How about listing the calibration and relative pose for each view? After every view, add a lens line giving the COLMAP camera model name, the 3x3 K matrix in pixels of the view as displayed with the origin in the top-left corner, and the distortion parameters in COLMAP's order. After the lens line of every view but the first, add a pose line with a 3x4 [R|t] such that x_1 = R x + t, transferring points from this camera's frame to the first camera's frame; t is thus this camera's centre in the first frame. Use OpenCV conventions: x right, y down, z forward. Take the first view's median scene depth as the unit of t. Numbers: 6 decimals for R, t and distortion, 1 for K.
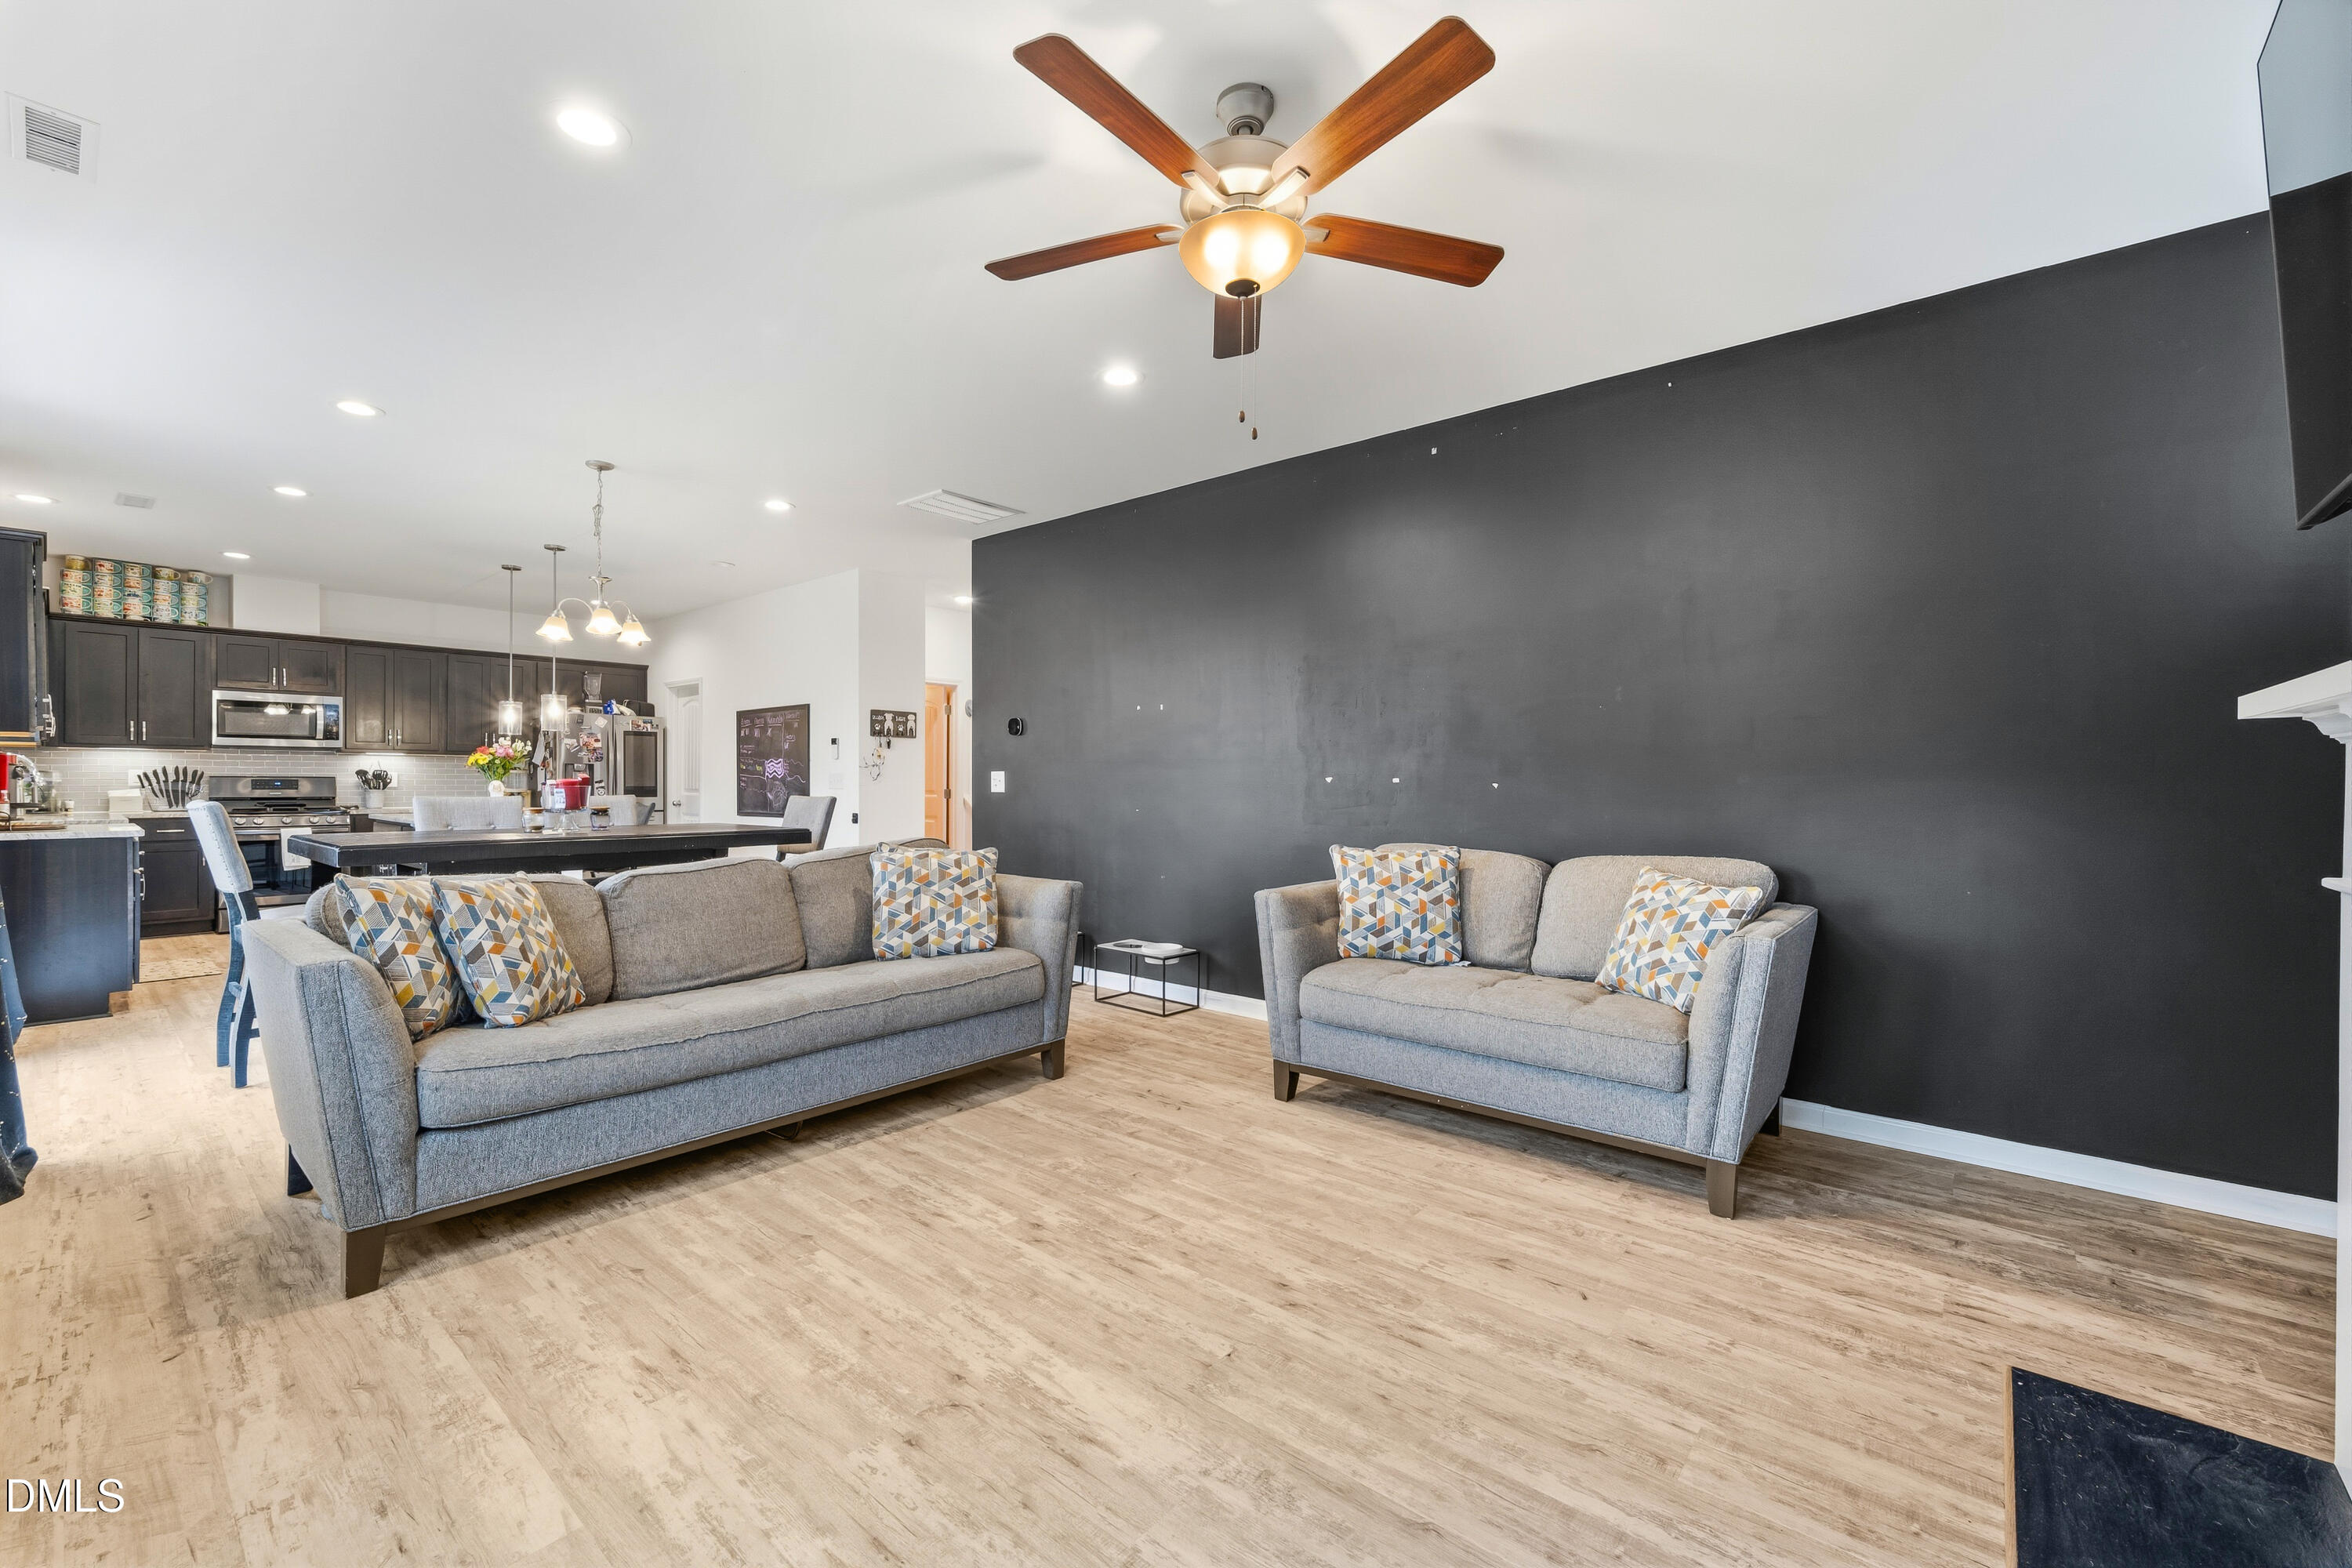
lens RADIAL K [[948.8, 0, 1164.9], [0, 948.8, 787.5], [0, 0, 1]] dist [-0.001141, -0.000028]
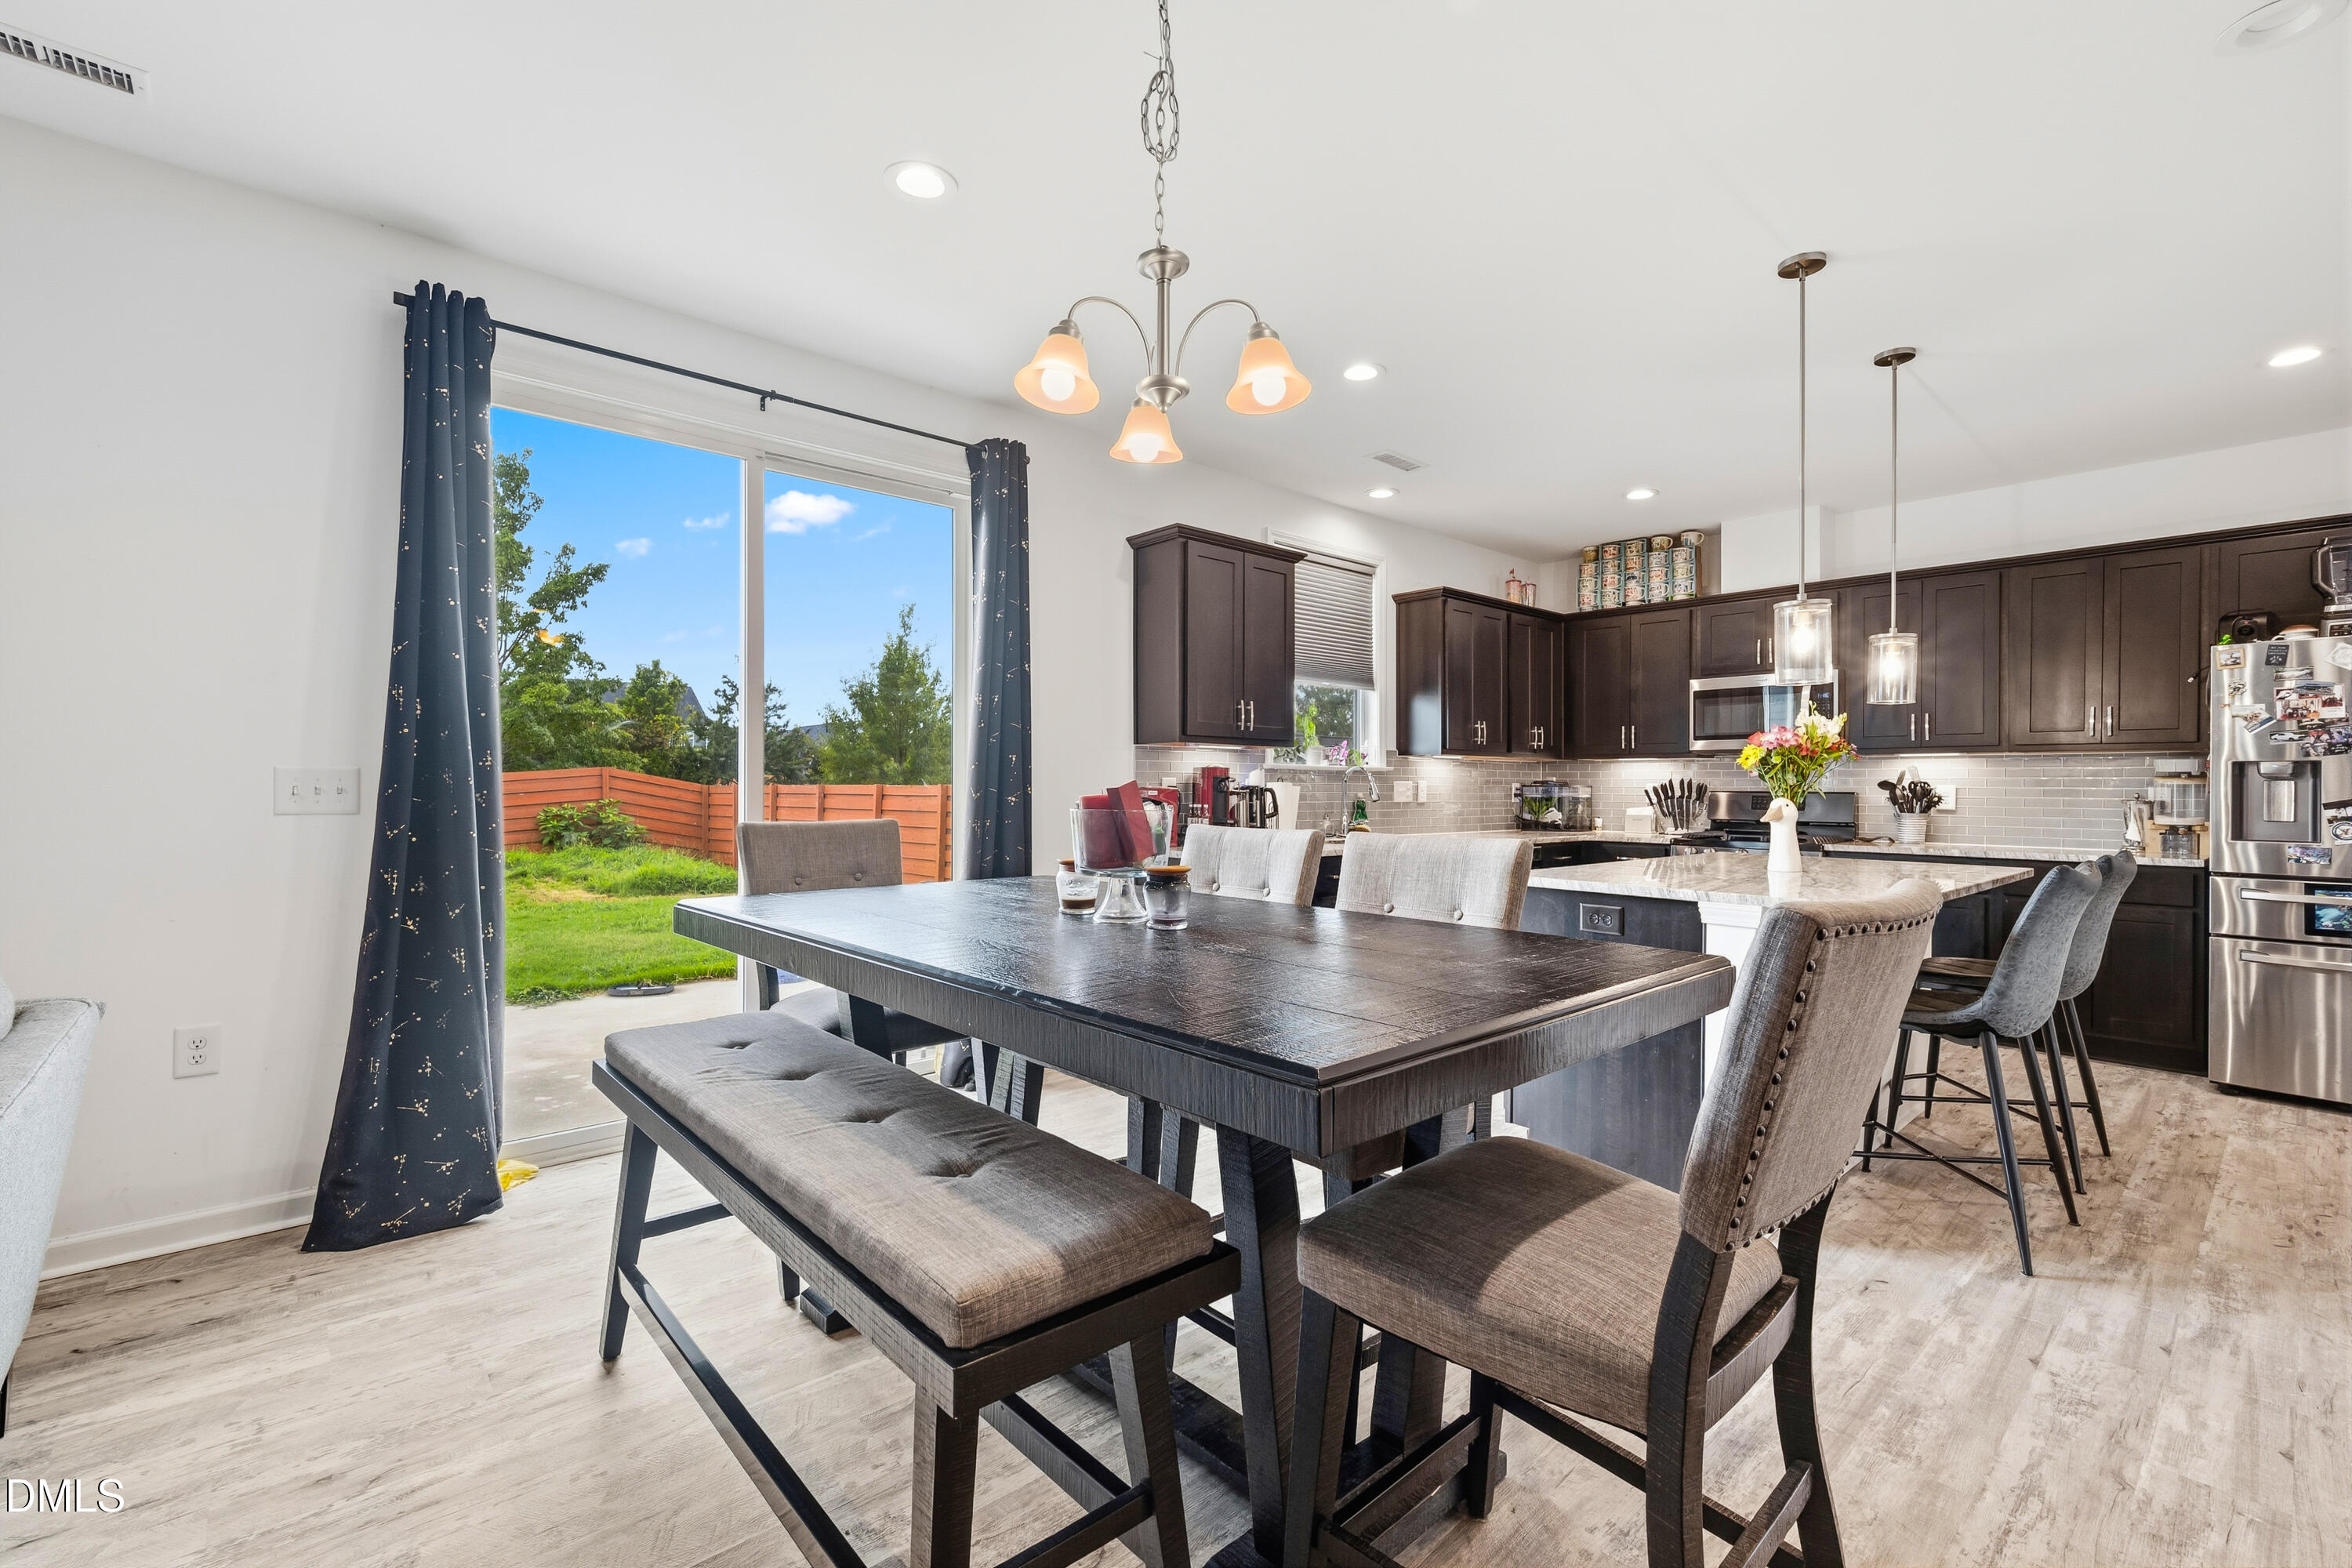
lens RADIAL K [[1019.1, 0, 1176.0], [0, 1019.1, 784.0], [0, 0, 1]] dist [0.002852, 0.000558]
pose [[-0.132707, -0.007195, -0.991129, -0.123625], [-0.012236, 0.999909, -0.005620, -0.007785], [0.991080, 0.011382, -0.132783, 0.678218]]
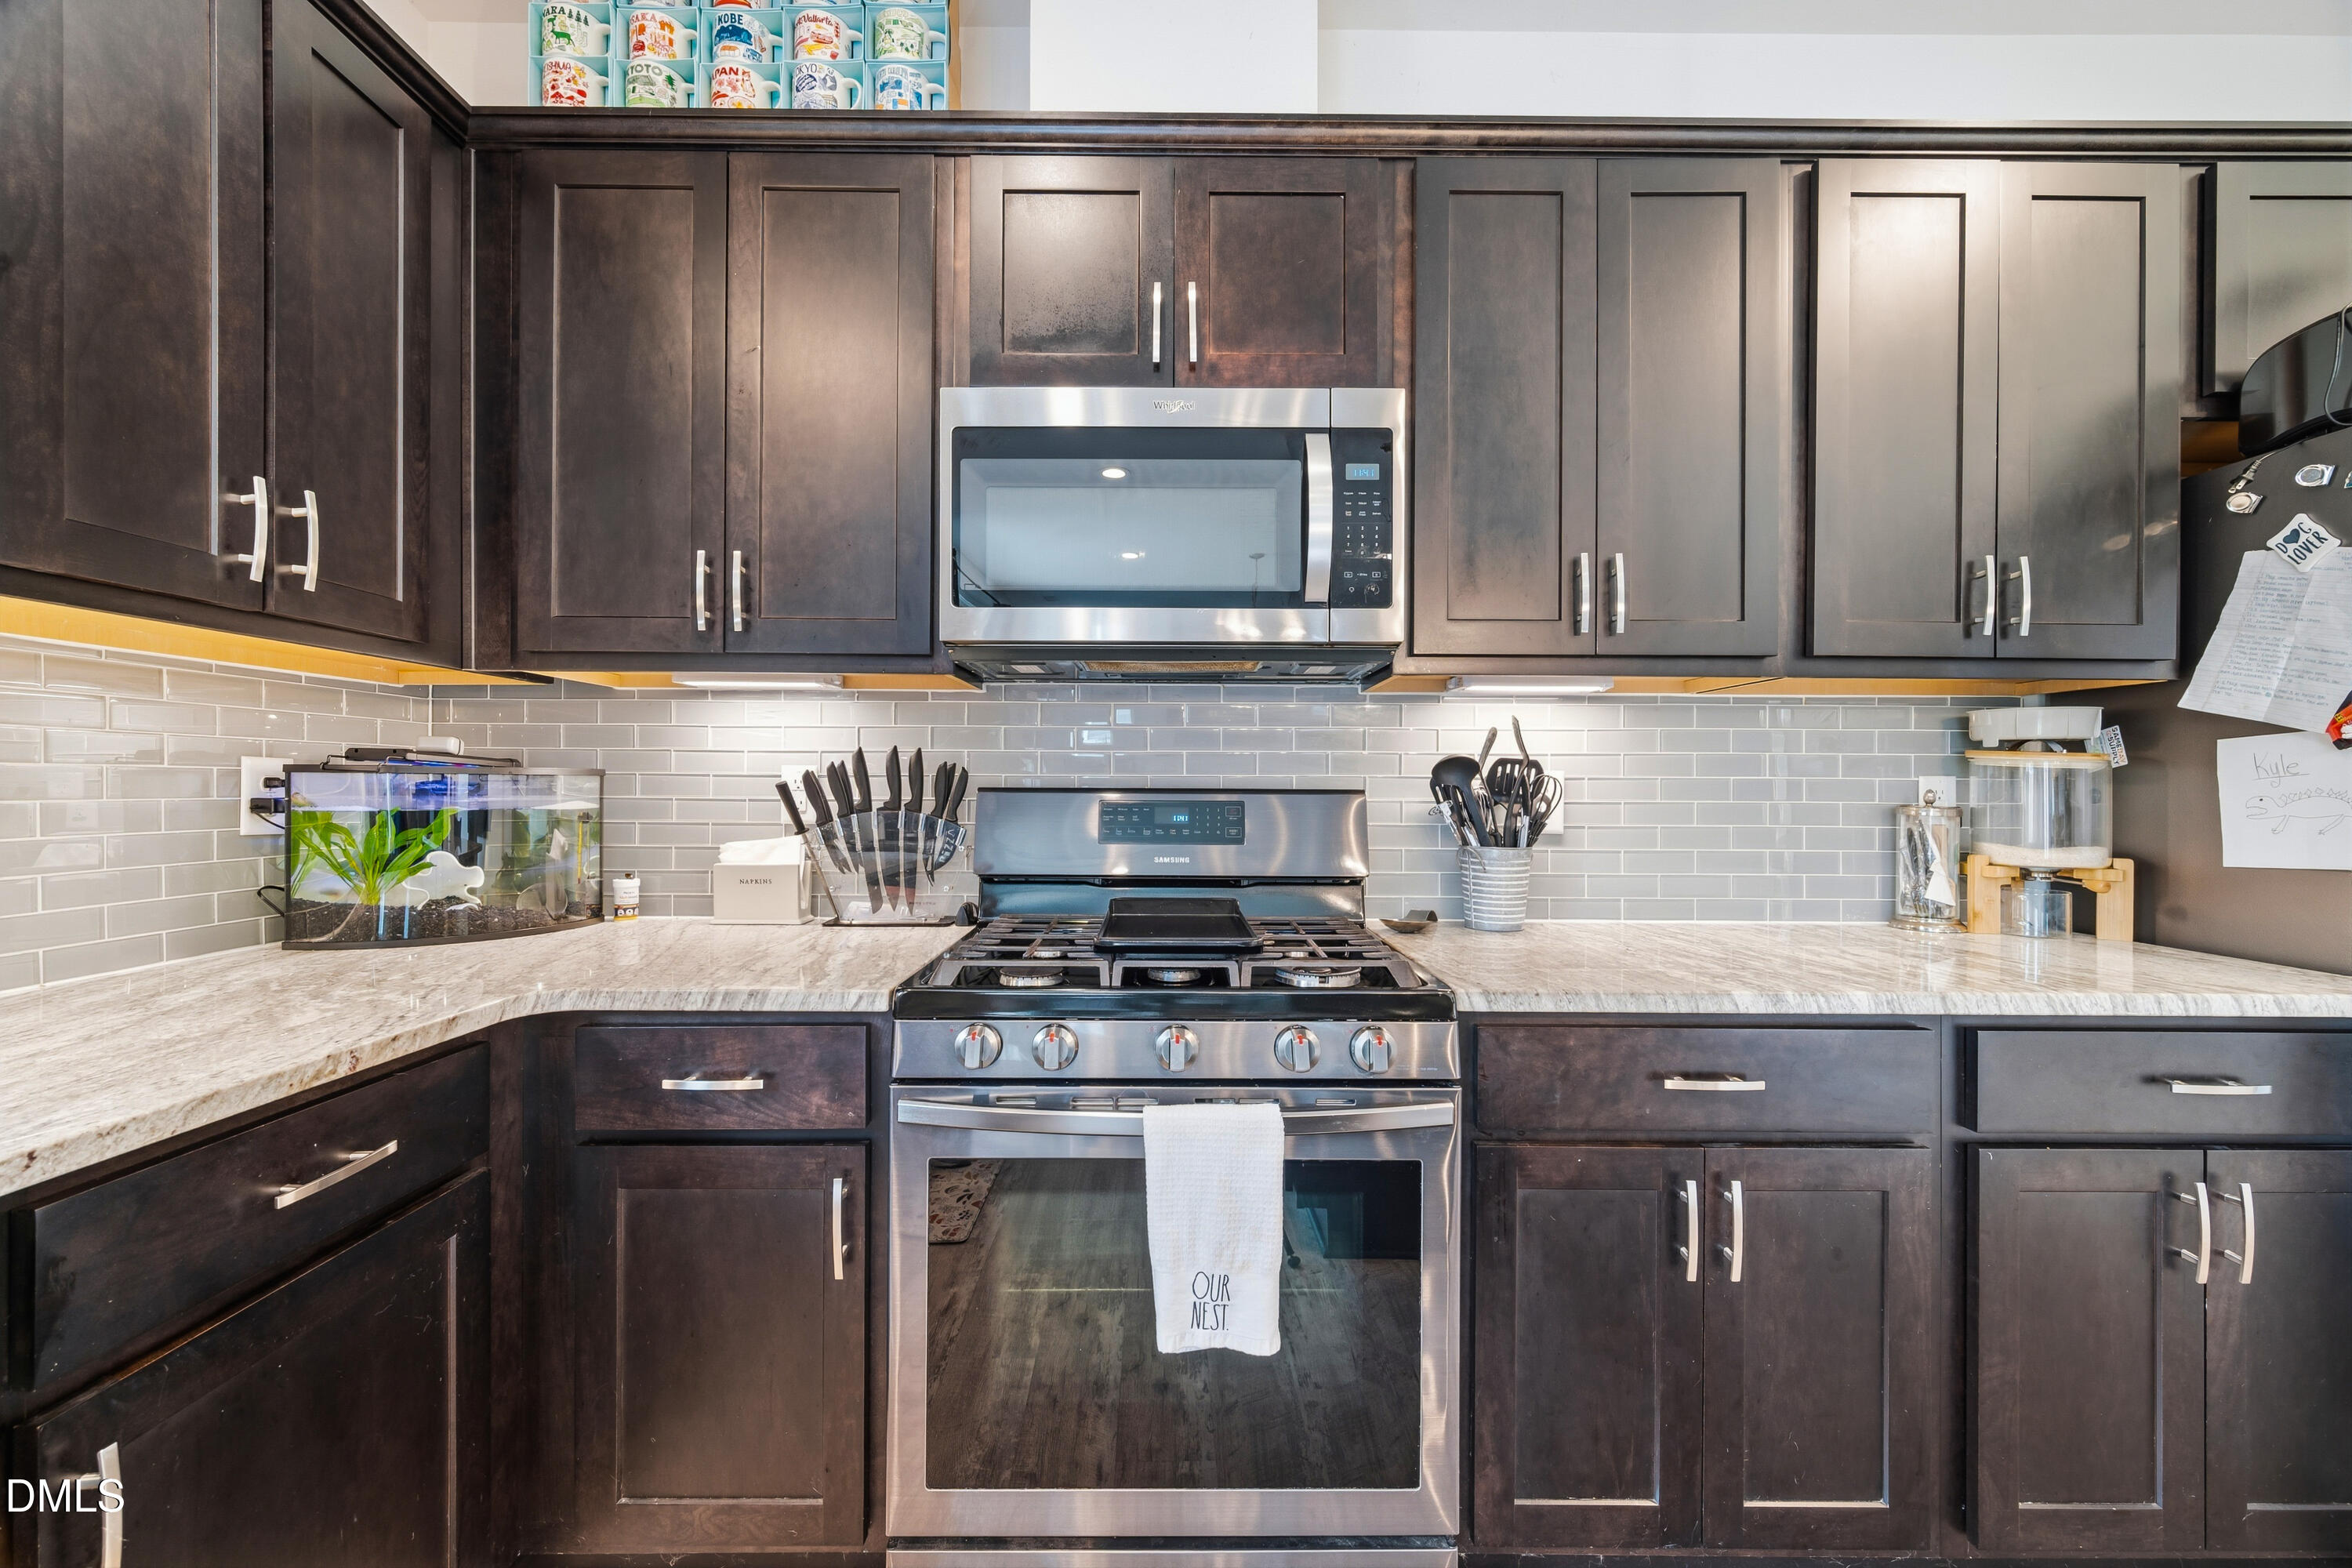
lens RADIAL K [[917.8, 0, 1170.0], [0, 917.8, 784.9], [0, 0, 1]] dist [-0.000304, 0.000273]
pose [[0.653510, -0.001237, -0.756917, -0.792538], [-0.006714, 0.999950, -0.007431, -0.011113], [0.756889, 0.009938, 0.653468, 0.880370]]
